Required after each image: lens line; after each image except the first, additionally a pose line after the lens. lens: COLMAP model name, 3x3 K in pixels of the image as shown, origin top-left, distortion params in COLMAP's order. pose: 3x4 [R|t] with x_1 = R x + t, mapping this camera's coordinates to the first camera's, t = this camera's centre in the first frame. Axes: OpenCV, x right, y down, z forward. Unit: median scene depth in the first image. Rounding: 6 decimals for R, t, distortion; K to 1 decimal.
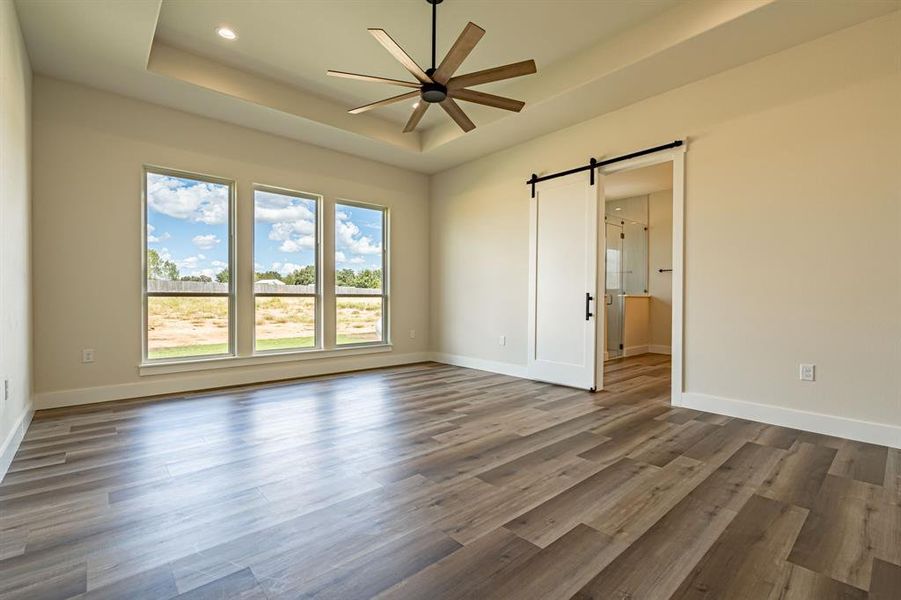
lens RADIAL K [[403.5, 0, 446.5], [0, 403.5, 298.3], [0, 0, 1]] dist [-0.010473, 0.001083]
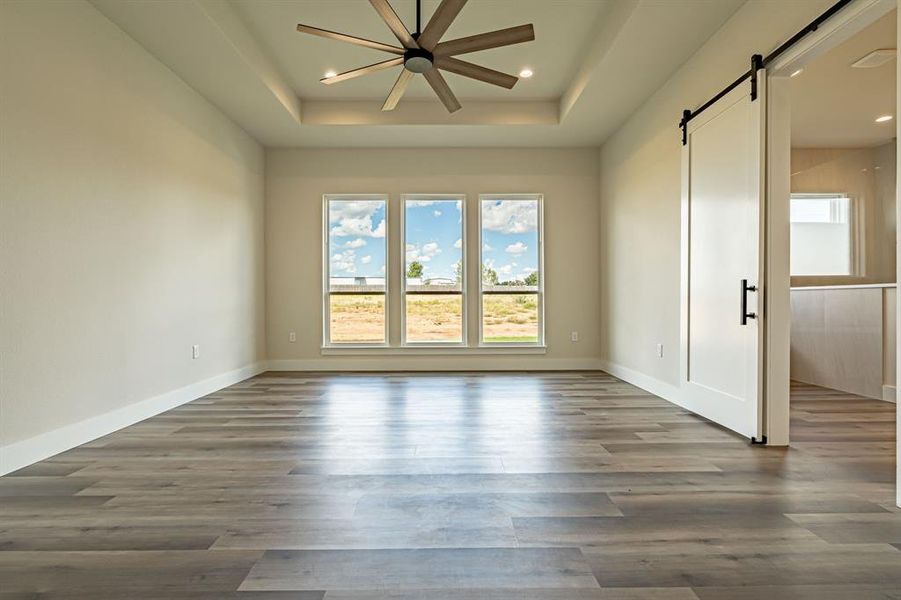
lens RADIAL K [[403.5, 0, 449.5], [0, 403.5, 301.7], [0, 0, 1]] dist [-0.010473, 0.001083]
pose [[0.757721, -0.003203, -0.652571, 0.399927], [0.007028, 0.999970, 0.003252, 0.014179], [0.652541, -0.007050, 0.757721, 0.244591]]
